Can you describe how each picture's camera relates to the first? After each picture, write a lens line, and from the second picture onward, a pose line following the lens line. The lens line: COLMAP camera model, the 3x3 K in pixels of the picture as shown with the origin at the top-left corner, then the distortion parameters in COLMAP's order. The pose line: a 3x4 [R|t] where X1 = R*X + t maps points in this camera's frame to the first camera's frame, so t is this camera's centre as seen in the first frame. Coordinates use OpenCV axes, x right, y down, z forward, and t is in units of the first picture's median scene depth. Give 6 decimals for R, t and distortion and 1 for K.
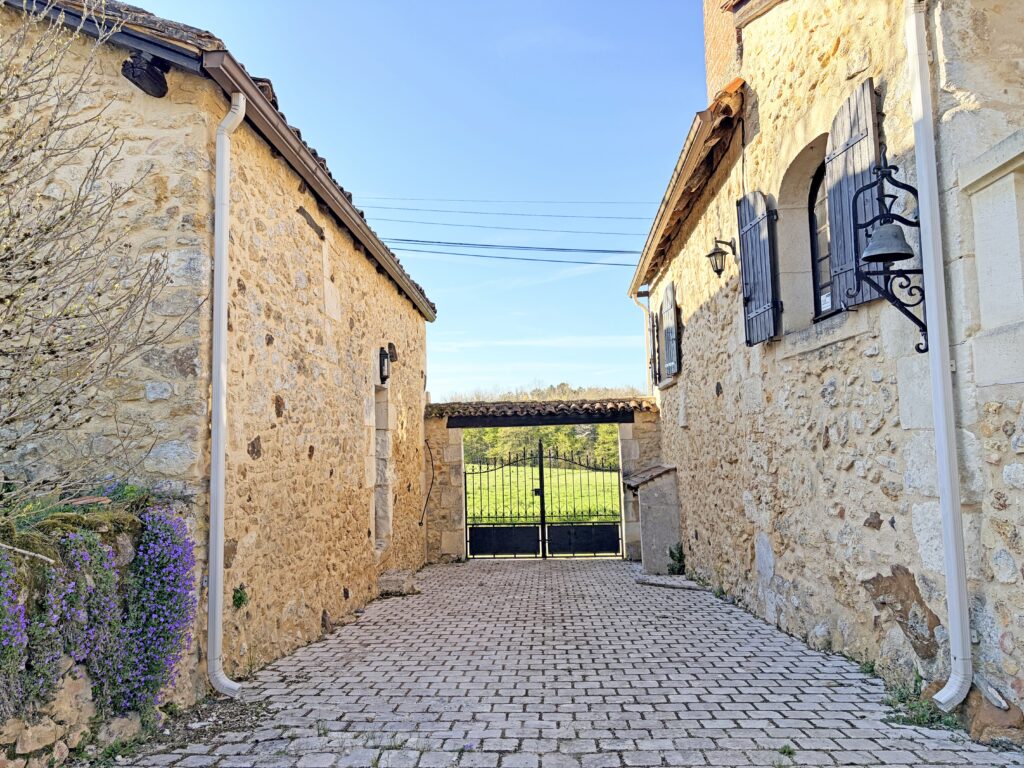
lens RADIAL K [[753.5, 0, 512.0], [0, 753.5, 384.0], [0, 0, 1]] dist [0.004465, -0.001953]
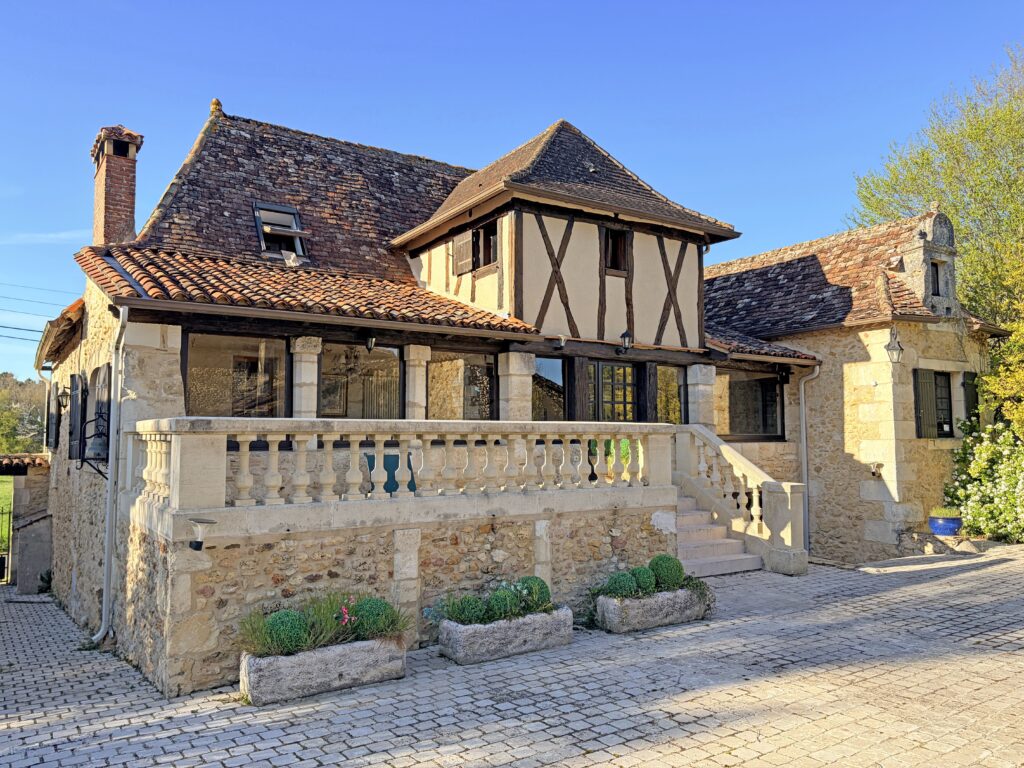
lens RADIAL K [[753.5, 0, 512.0], [0, 753.5, 384.0], [0, 0, 1]] dist [0.004465, -0.001953]
pose [[0.791433, 0.064440, 0.607849, 0.029910], [-0.066019, 0.997622, -0.019803, -0.154366], [-0.607680, -0.024456, 0.793805, -0.595286]]
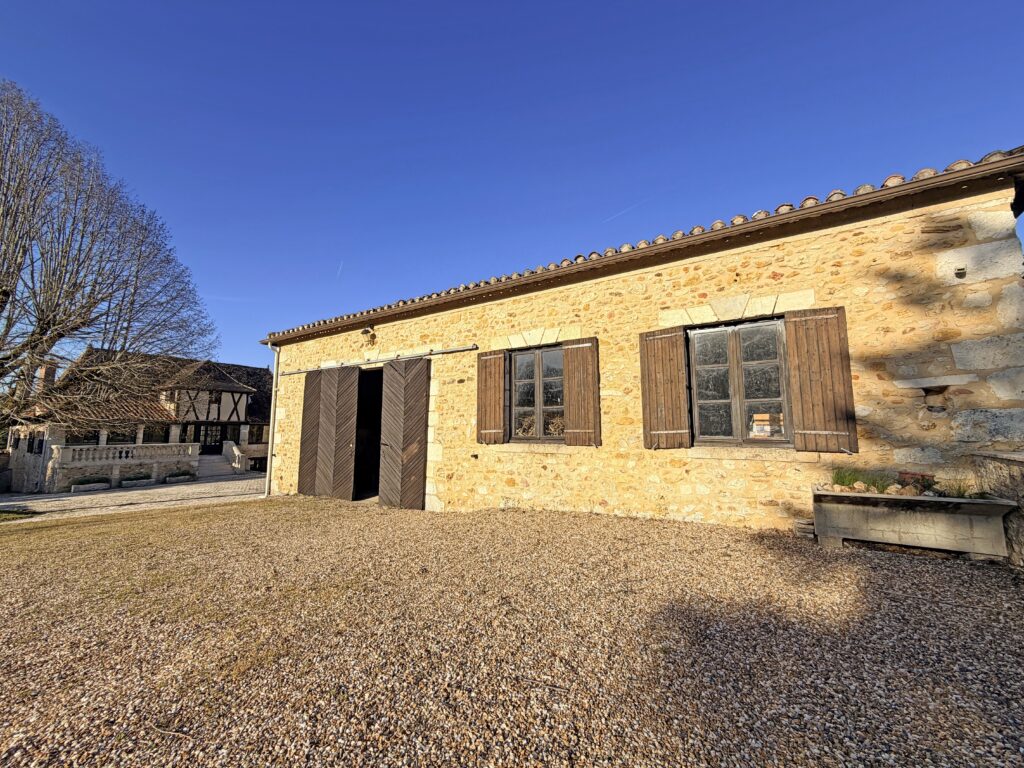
lens RADIAL K [[408.4, 0, 512.0], [0, 408.4, 384.0], [0, 0, 1]] dist [0.000711, -0.000071]
pose [[0.496307, 0.119839, 0.859836, -0.472967], [-0.086359, 0.992329, -0.088457, -0.439363], [-0.863841, -0.030353, 0.502849, -2.846263]]
